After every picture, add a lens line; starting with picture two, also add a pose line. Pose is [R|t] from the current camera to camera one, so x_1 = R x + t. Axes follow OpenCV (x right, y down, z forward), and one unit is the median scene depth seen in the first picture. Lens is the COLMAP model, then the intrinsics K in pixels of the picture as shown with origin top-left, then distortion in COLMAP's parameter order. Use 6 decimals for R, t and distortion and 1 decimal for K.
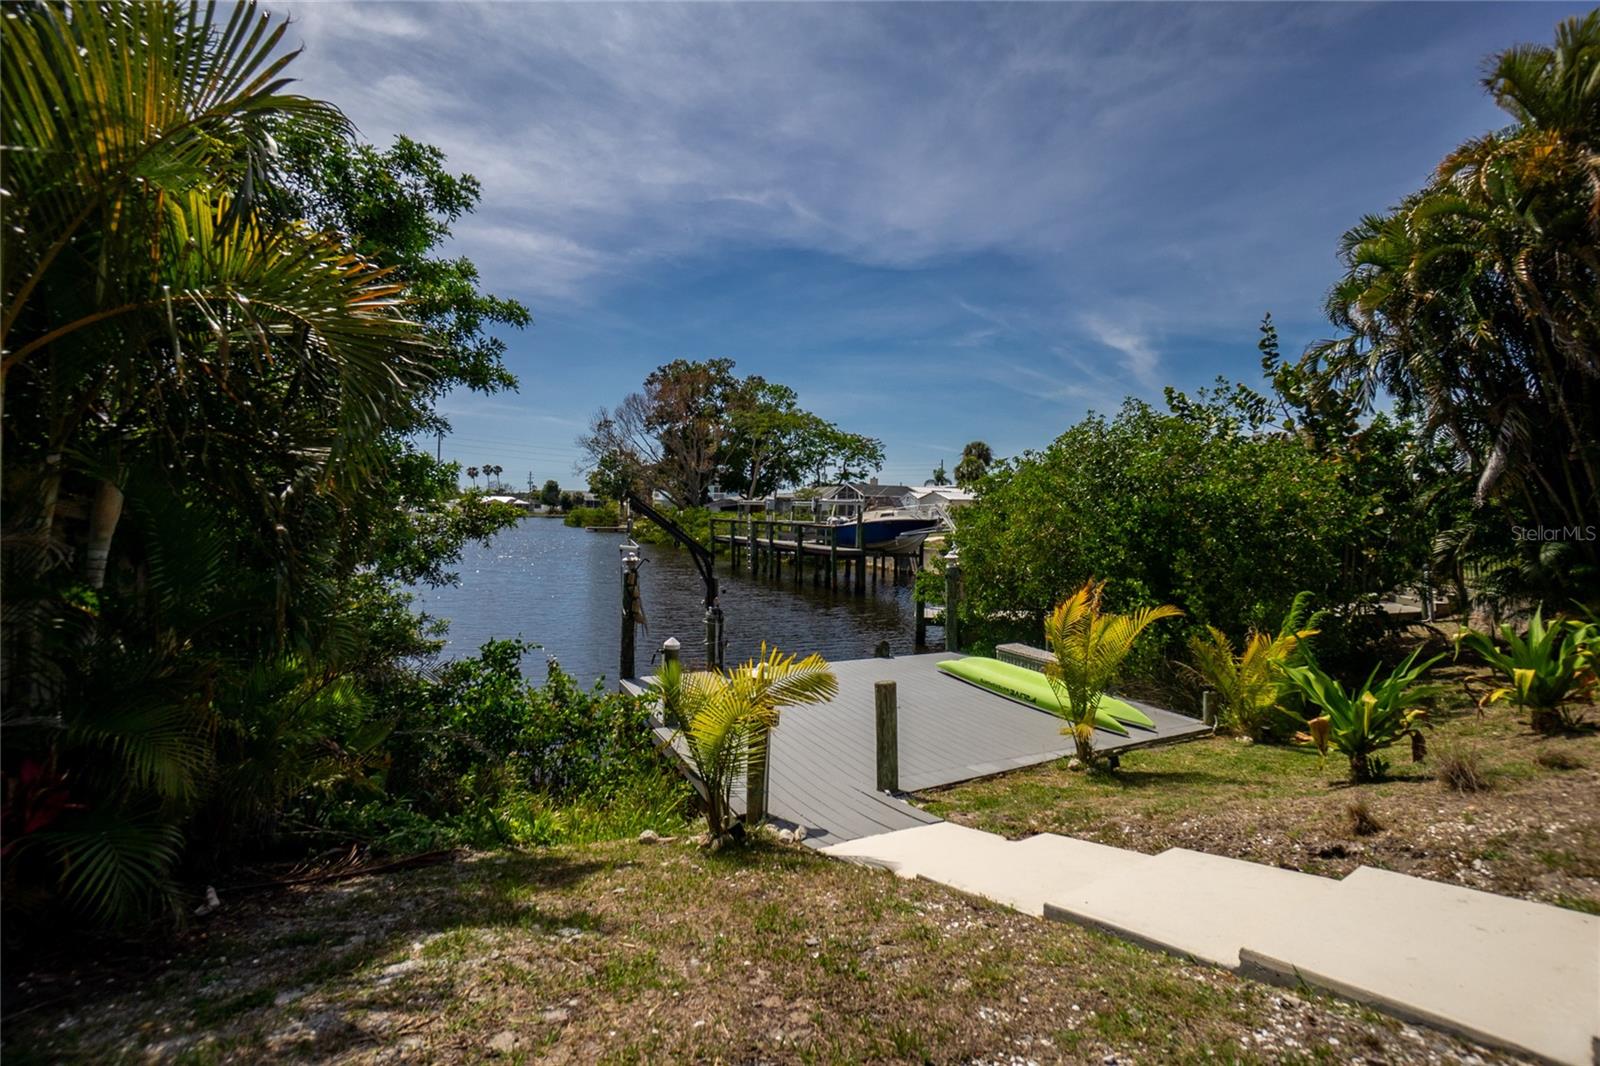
lens RADIAL K [[734.3, 0, 815.9], [0, 734.3, 503.4], [0, 0, 1]] dist [-0.057479, 0.023055]
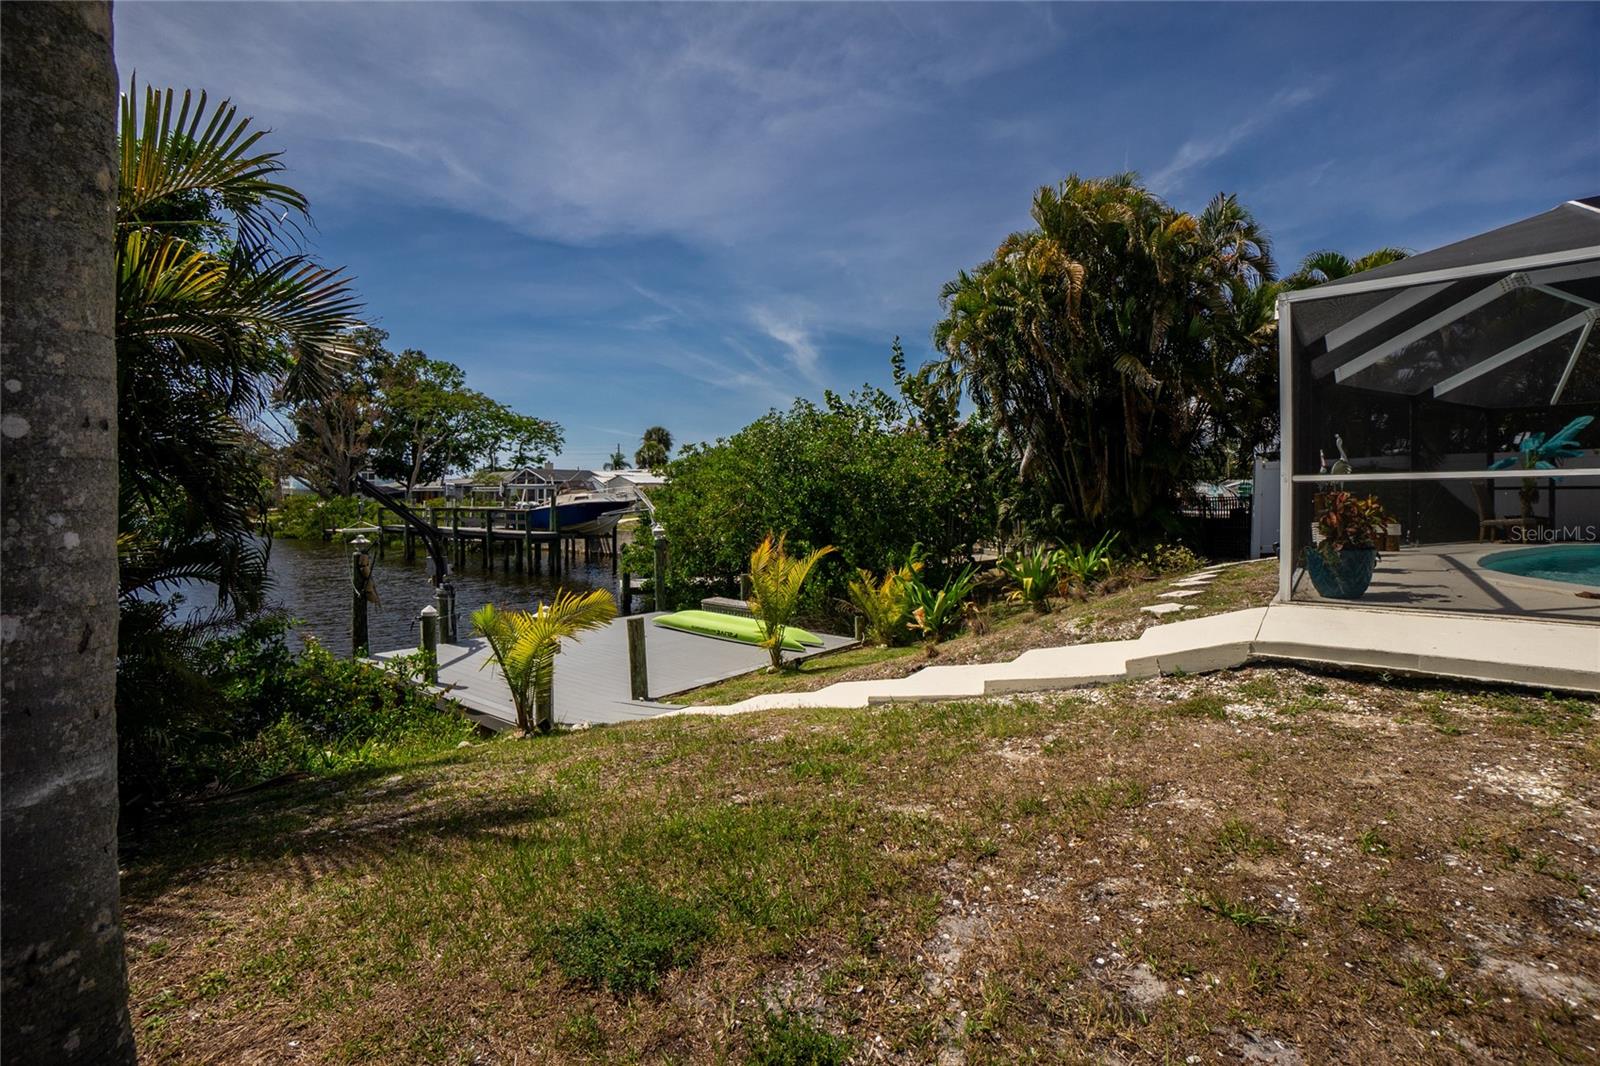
lens RADIAL K [[734.3, 0, 815.9], [0, 734.3, 503.4], [0, 0, 1]] dist [-0.057479, 0.023055]
pose [[0.906199, -0.022813, 0.422236, -0.031985], [0.013740, 0.999605, 0.024519, 0.002147], [-0.422628, -0.016417, 0.906154, -0.064041]]
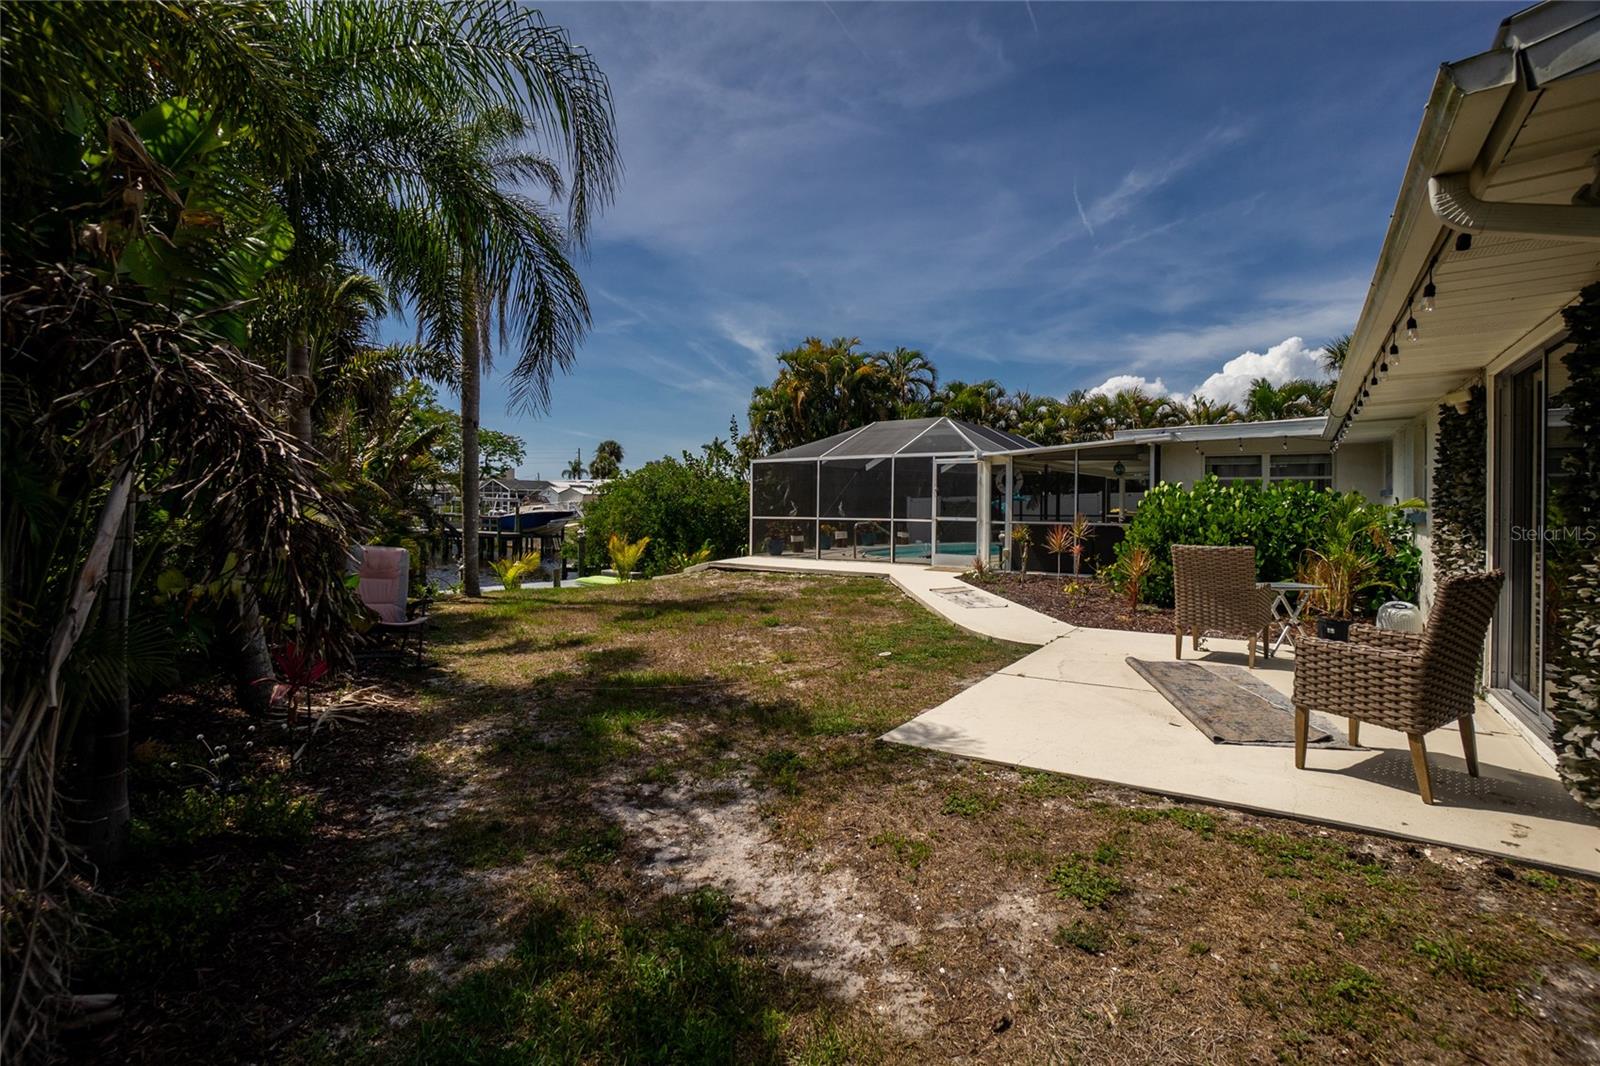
lens RADIAL K [[752.7, 0, 839.7], [0, 752.7, 493.7], [0, 0, 1]] dist [-0.058679, -0.000047]
pose [[0.875328, -0.005689, 0.483497, -0.076824], [0.002490, 0.999971, 0.007258, -0.018996], [-0.483524, -0.005149, 0.875316, -0.478946]]
